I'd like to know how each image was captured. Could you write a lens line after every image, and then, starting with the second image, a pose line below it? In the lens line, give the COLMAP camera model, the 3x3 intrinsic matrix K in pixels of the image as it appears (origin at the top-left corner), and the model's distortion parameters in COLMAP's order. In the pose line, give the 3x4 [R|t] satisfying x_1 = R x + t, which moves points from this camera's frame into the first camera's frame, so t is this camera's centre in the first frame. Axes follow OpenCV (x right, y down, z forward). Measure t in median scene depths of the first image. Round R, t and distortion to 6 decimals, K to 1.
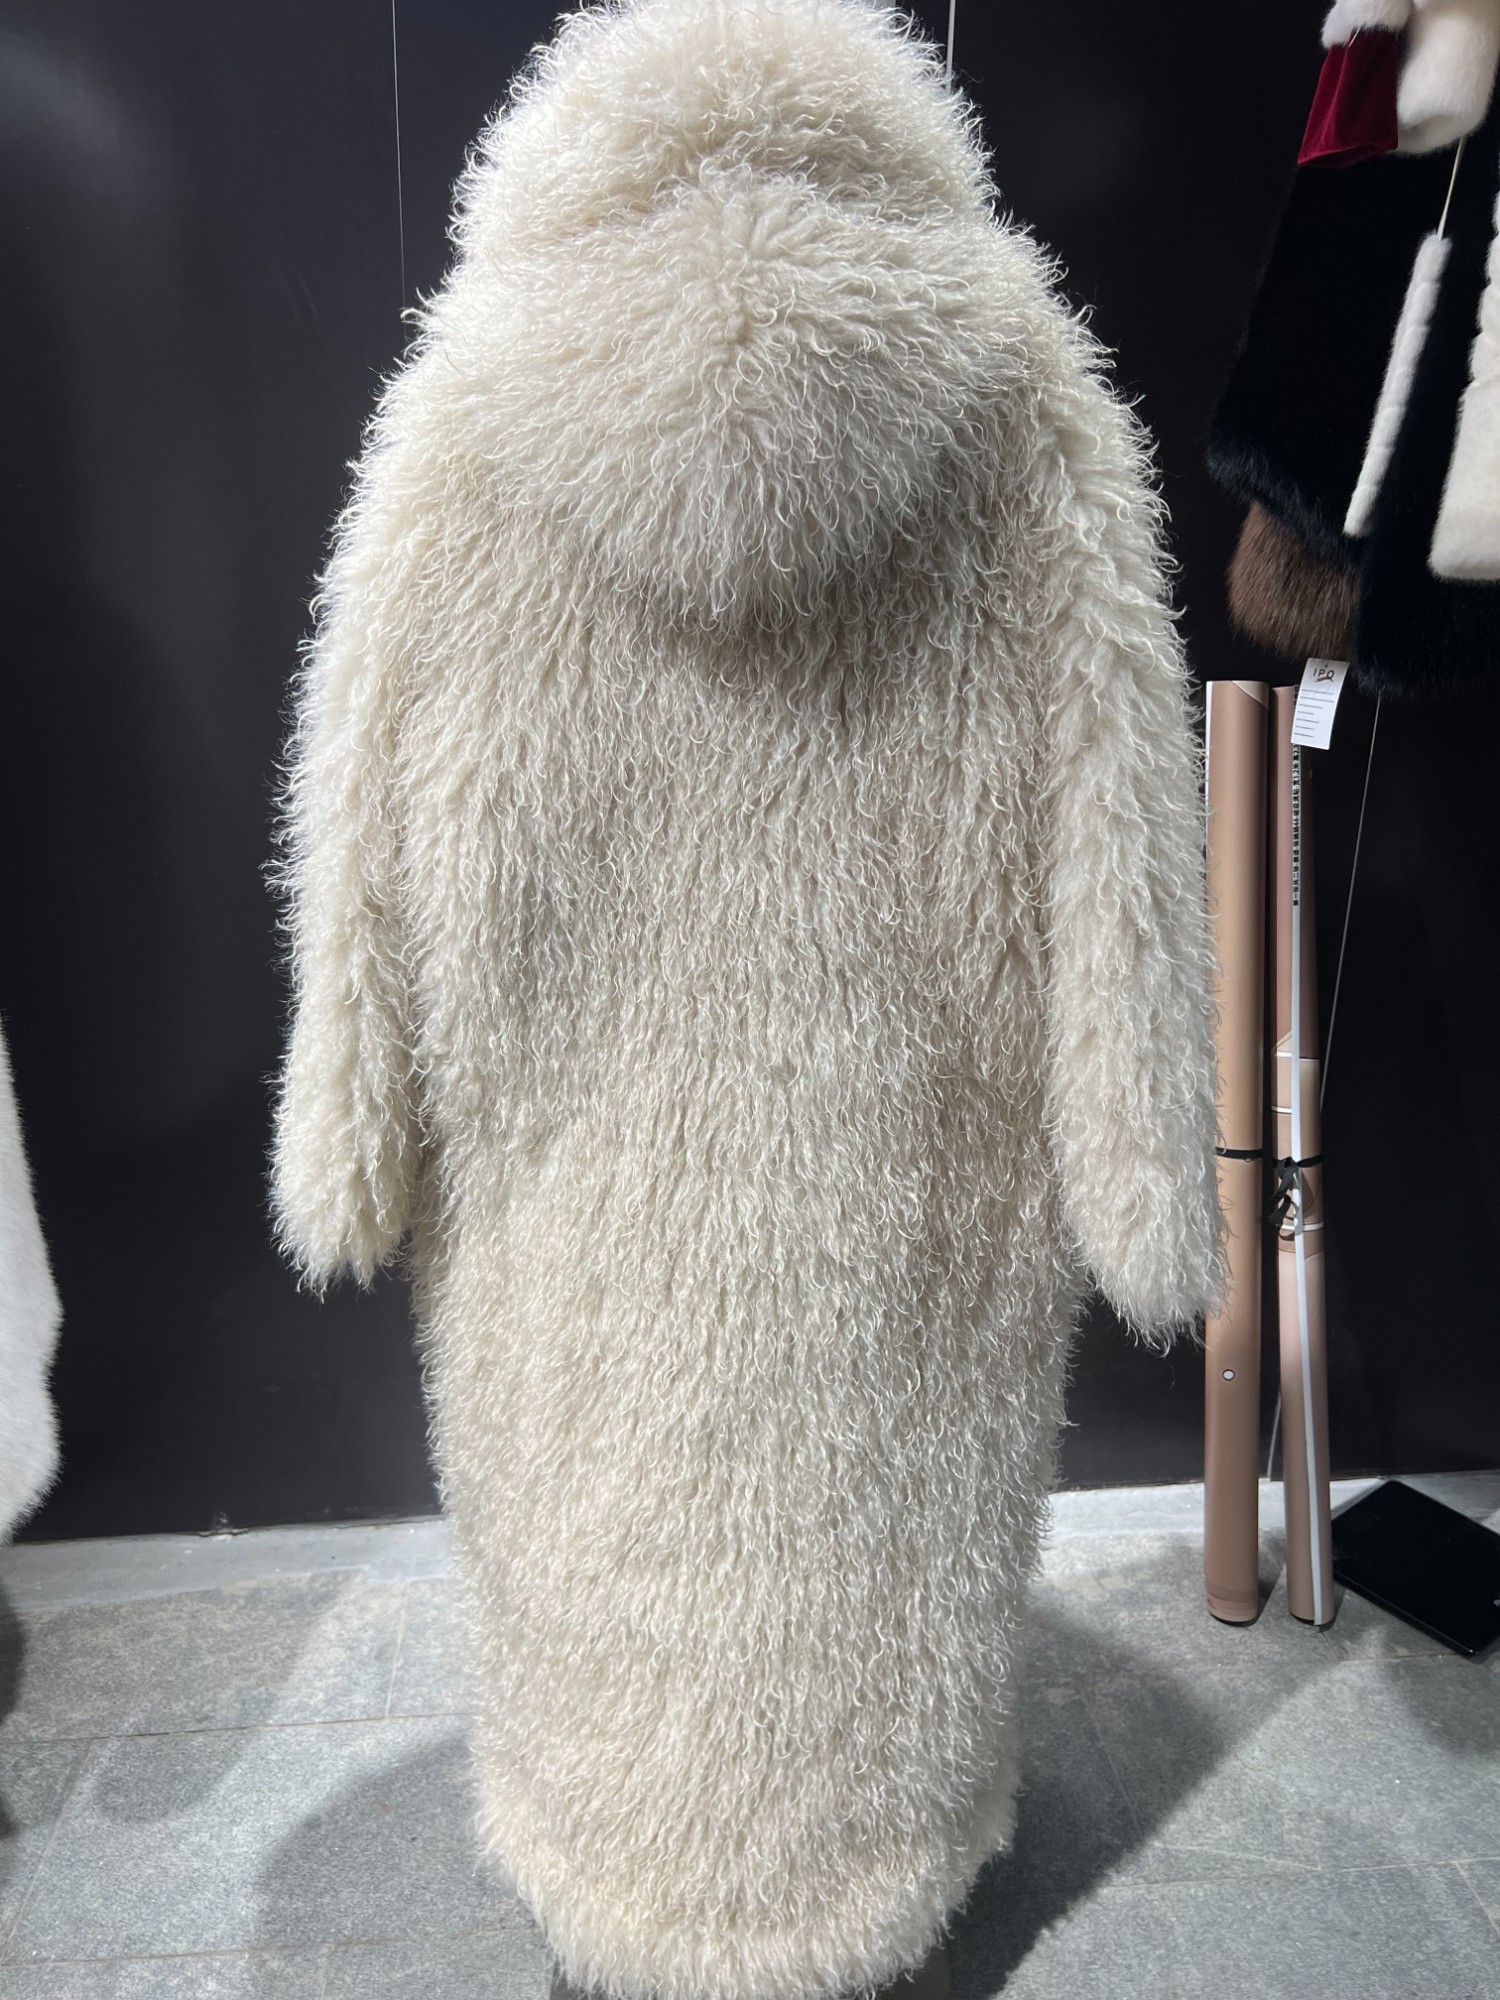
lens RADIAL K [[1508.8, 0, 750.8], [0, 1508.8, 997.0], [0, 0, 1]] dist [0.033063, -0.025157]
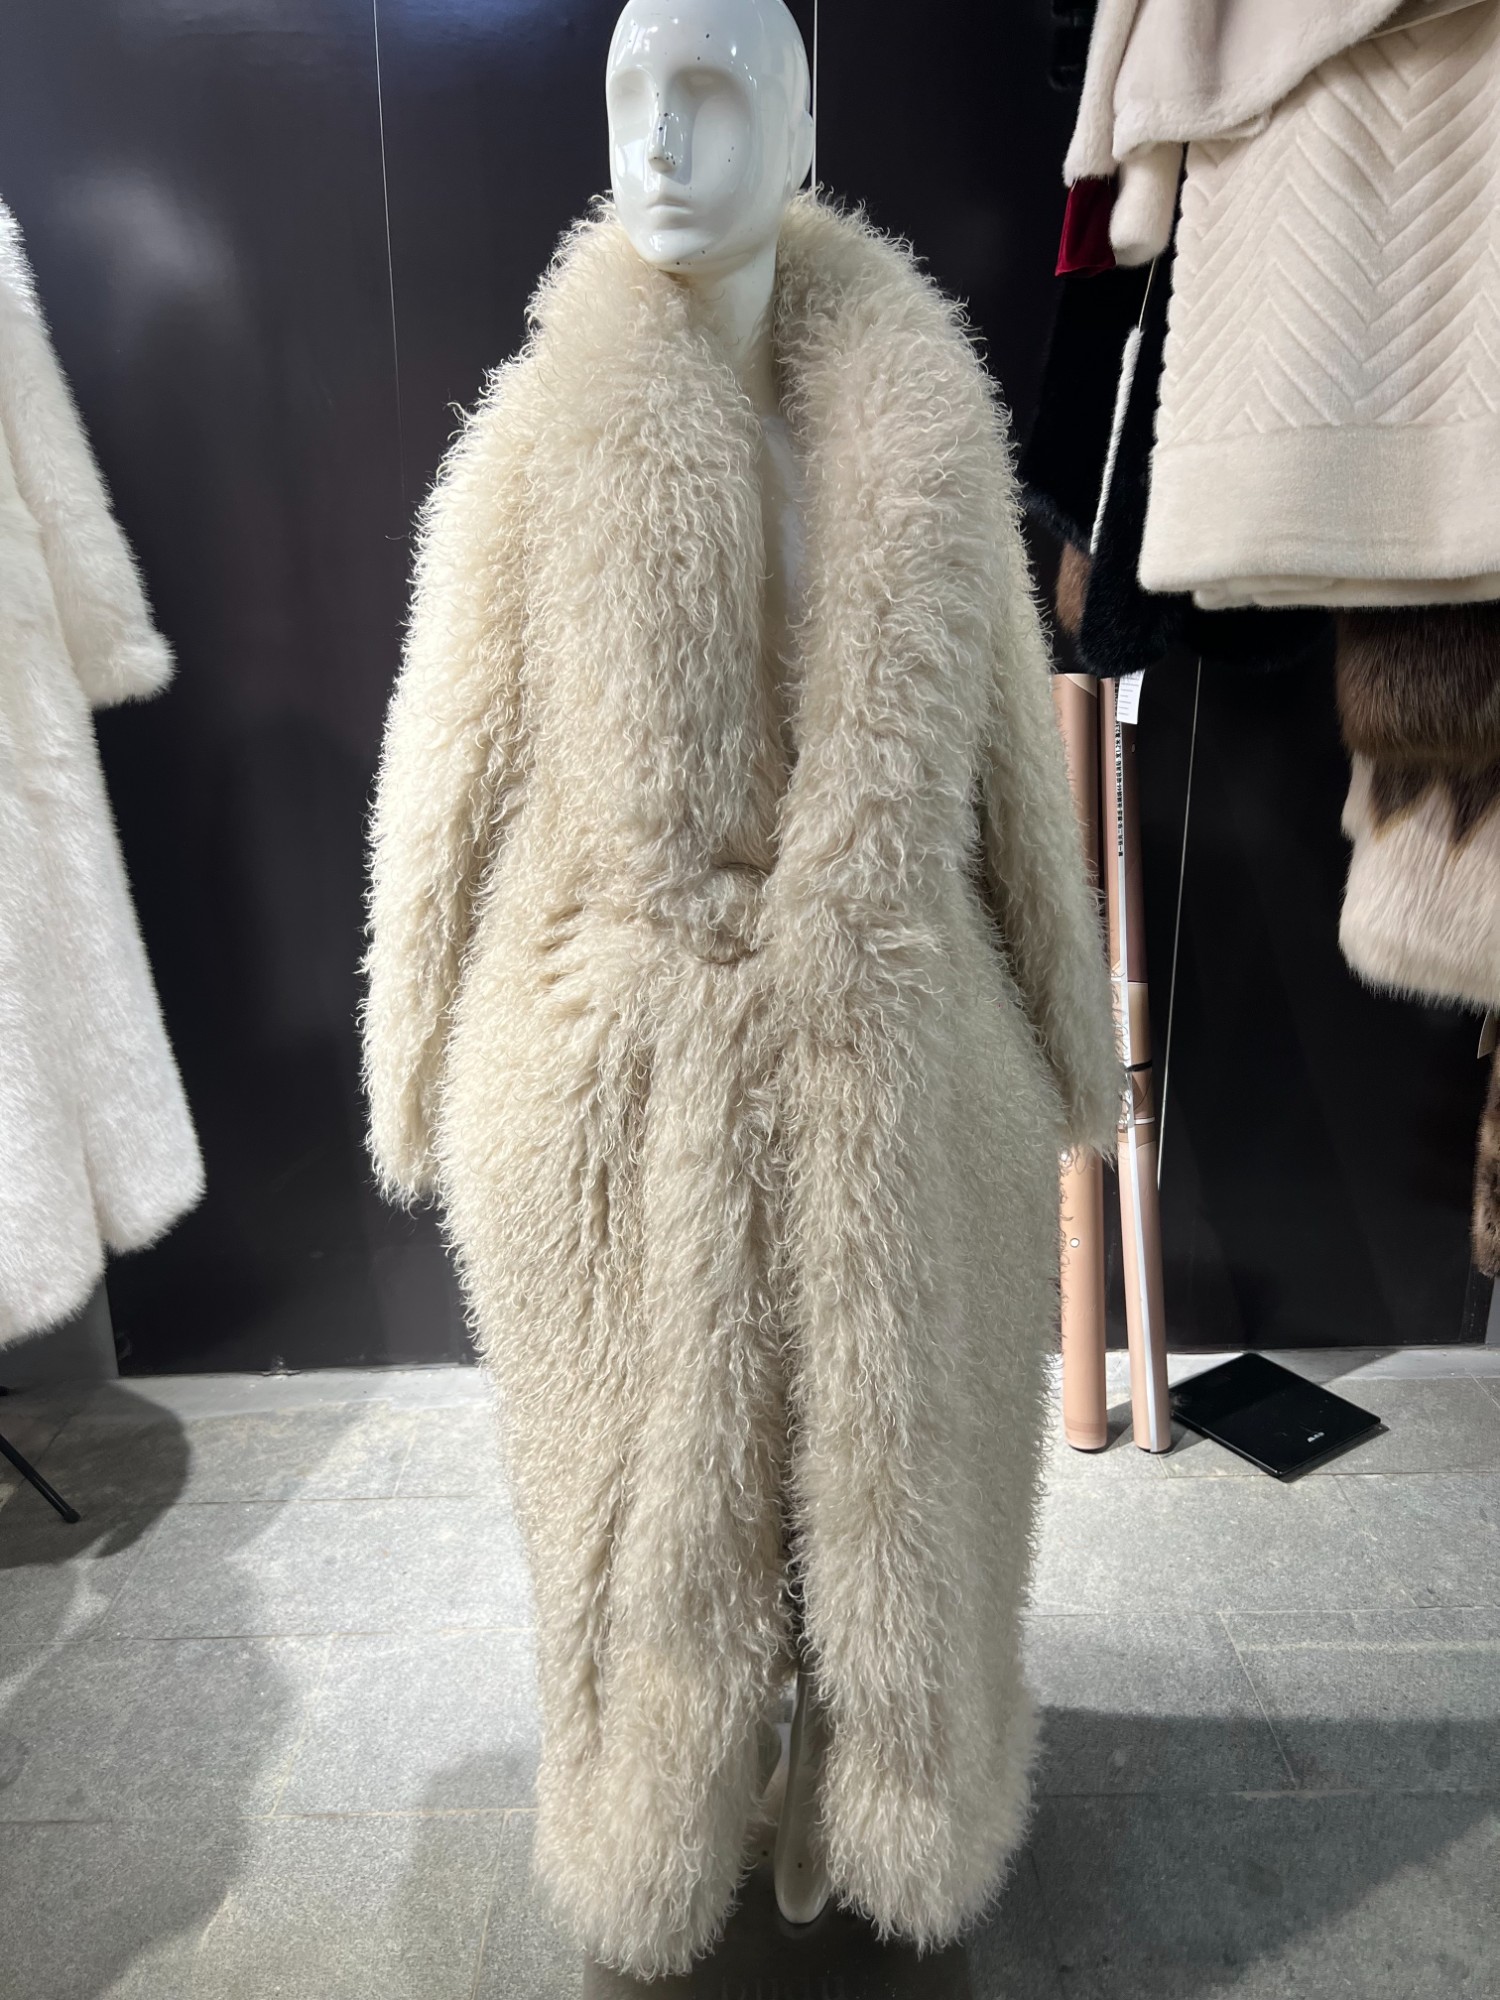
lens RADIAL K [[1508.8, 0, 750.0], [0, 1508.8, 995.5], [0, 0, 1]] dist [0.033063, -0.025157]
pose [[0.996641, -0.003807, -0.081812, 0.161283], [0.002736, 0.999909, -0.013199, 0.068109], [0.081855, 0.012931, 0.996560, -0.246028]]
